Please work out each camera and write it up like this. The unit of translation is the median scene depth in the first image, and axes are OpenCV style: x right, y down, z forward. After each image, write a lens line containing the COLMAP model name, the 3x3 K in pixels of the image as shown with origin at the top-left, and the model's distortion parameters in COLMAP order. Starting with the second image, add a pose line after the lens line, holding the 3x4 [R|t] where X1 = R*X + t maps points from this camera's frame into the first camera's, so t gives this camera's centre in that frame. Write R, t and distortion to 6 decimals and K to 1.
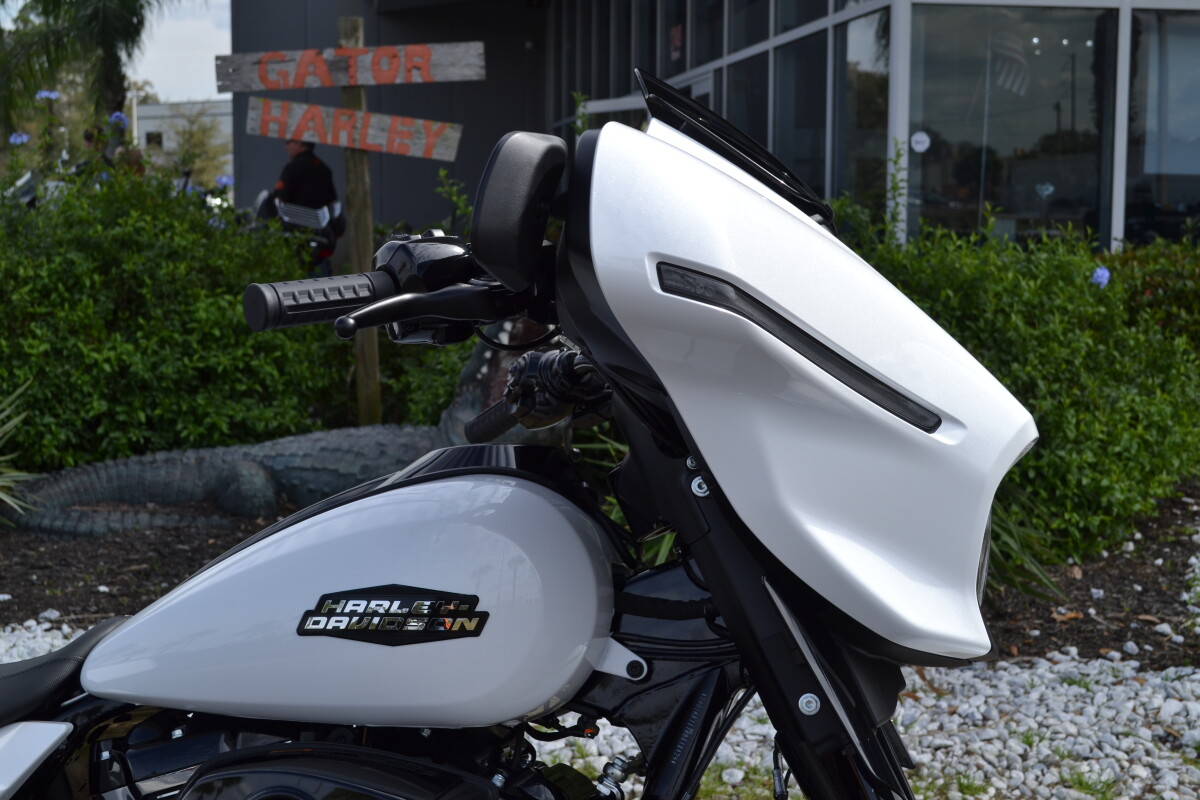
lens RADIAL K [[1746.5, 0, 600.0], [0, 1746.5, 400.0], [0, 0, 1]] dist [-0.002607, -0.029539]
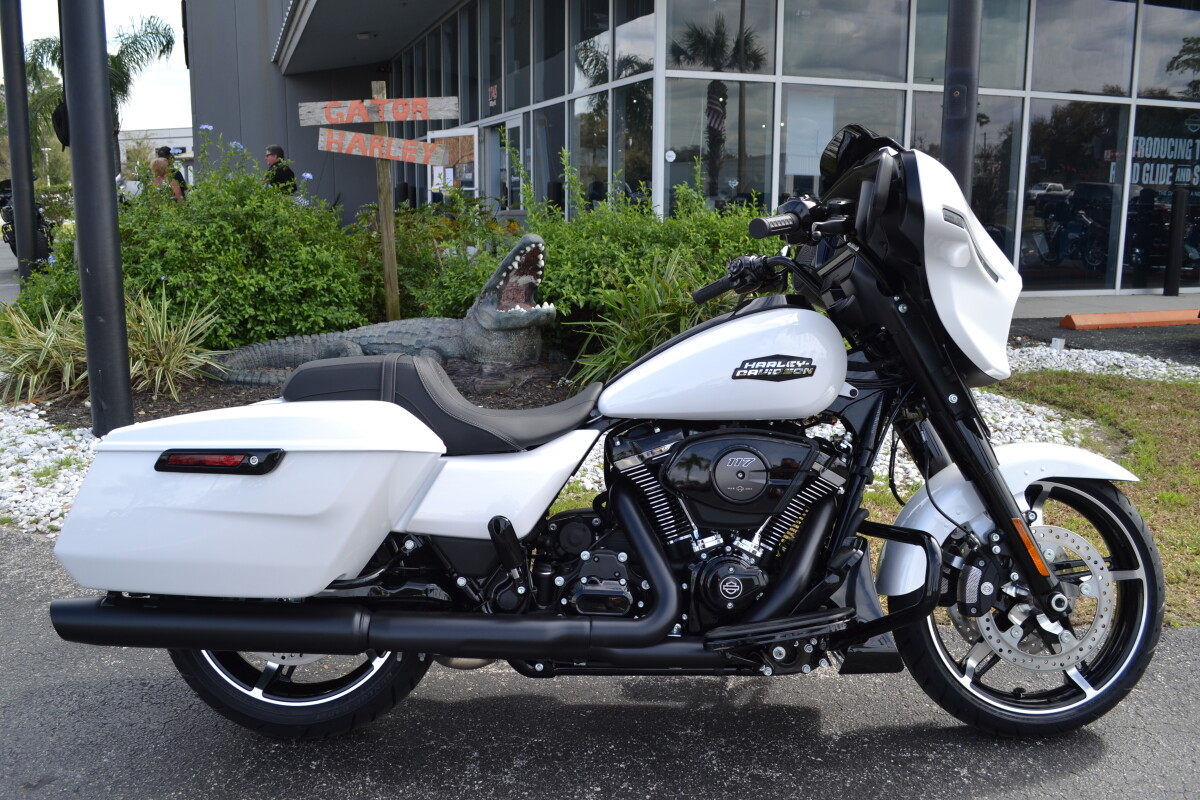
lens RADIAL K [[1054.7, 0, 600.0], [0, 1054.7, 400.0], [0, 0, 1]] dist [-0.070811, 0.001836]
pose [[0.979996, -0.038578, 0.195242, -0.151324], [0.022473, 0.996209, 0.084043, 0.011202], [-0.197744, -0.077974, 0.977148, -0.070415]]
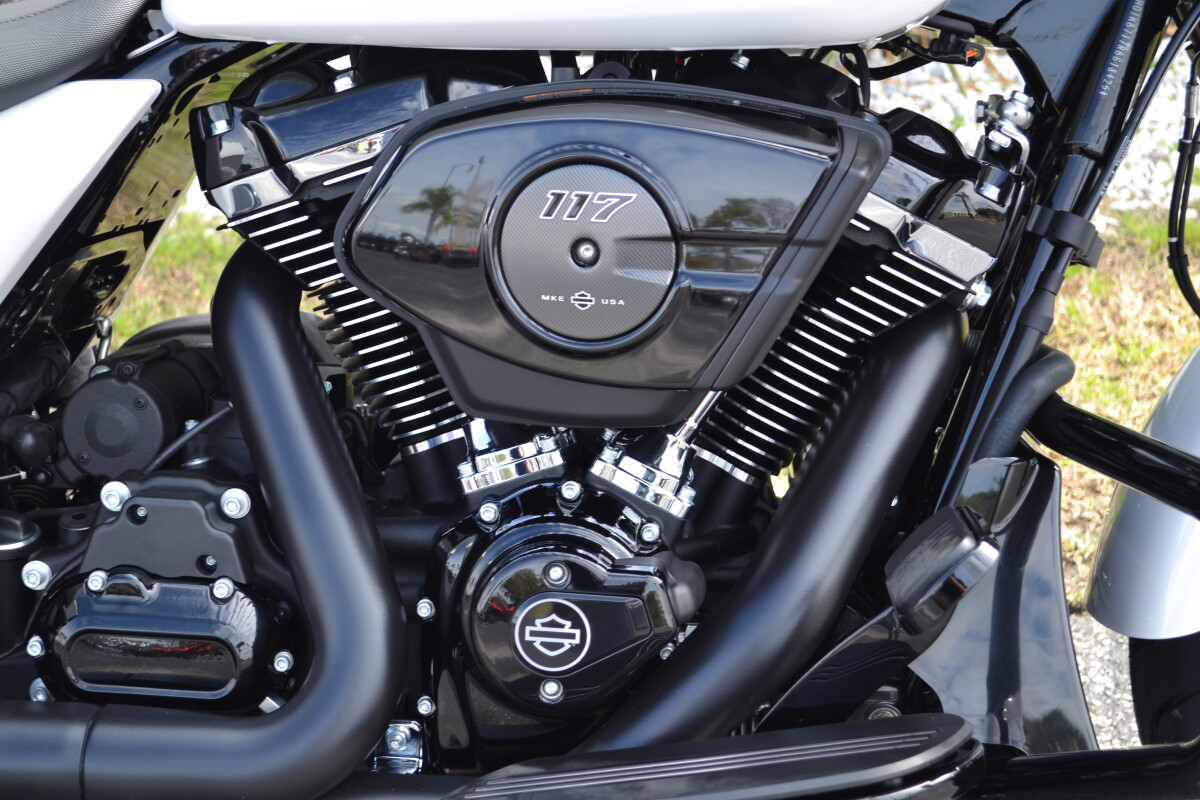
lens RADIAL K [[1918.2, 0, 600.0], [0, 1918.2, 400.0], [0, 0, 1]] dist [-0.004265, -0.031212]
pose [[0.991627, -0.060950, 0.113845, -0.063091], [0.025583, 0.956854, 0.289441, 0.027096], [-0.126575, -0.284105, 0.950402, 0.077803]]
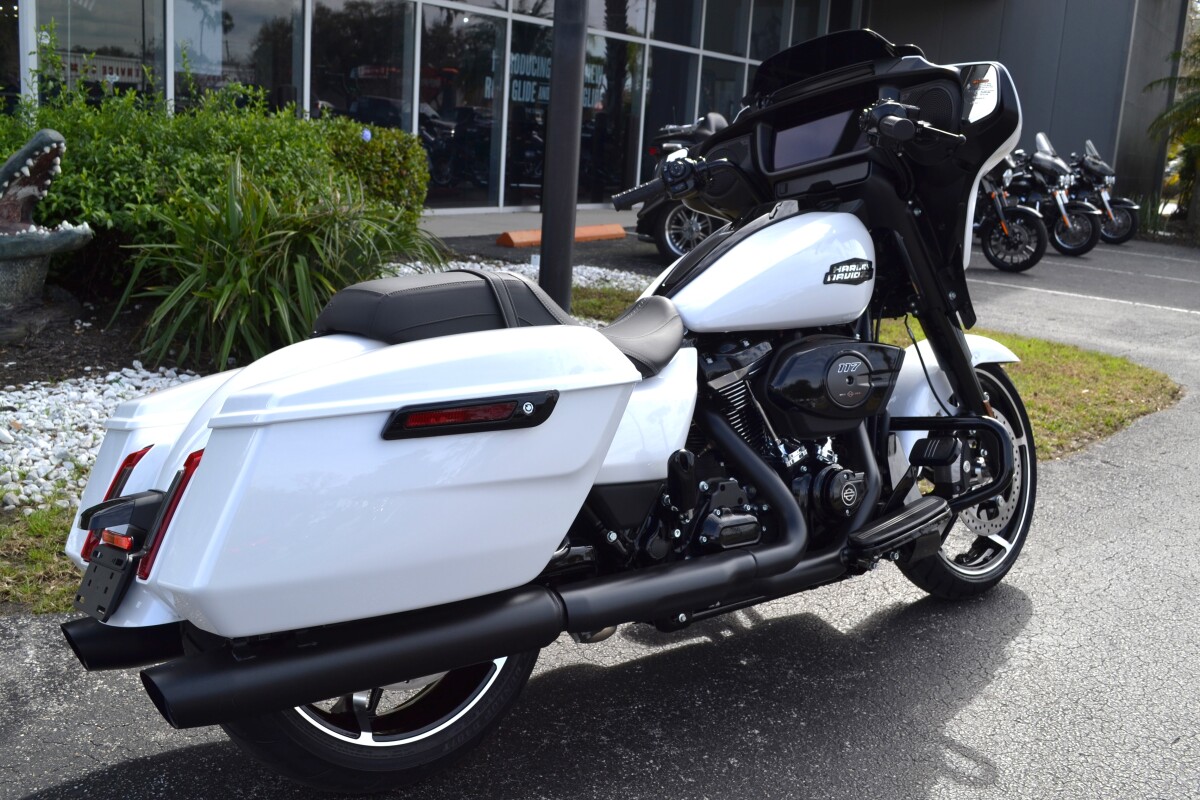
lens RADIAL K [[1180.2, 0, 600.0], [0, 1180.2, 400.0], [0, 0, 1]] dist [-0.068468, 0.013250]
pose [[0.651240, -0.135984, 0.746589, -0.368638], [0.028974, 0.987552, 0.154599, 0.010690], [-0.758319, -0.079049, 0.647073, 0.063916]]
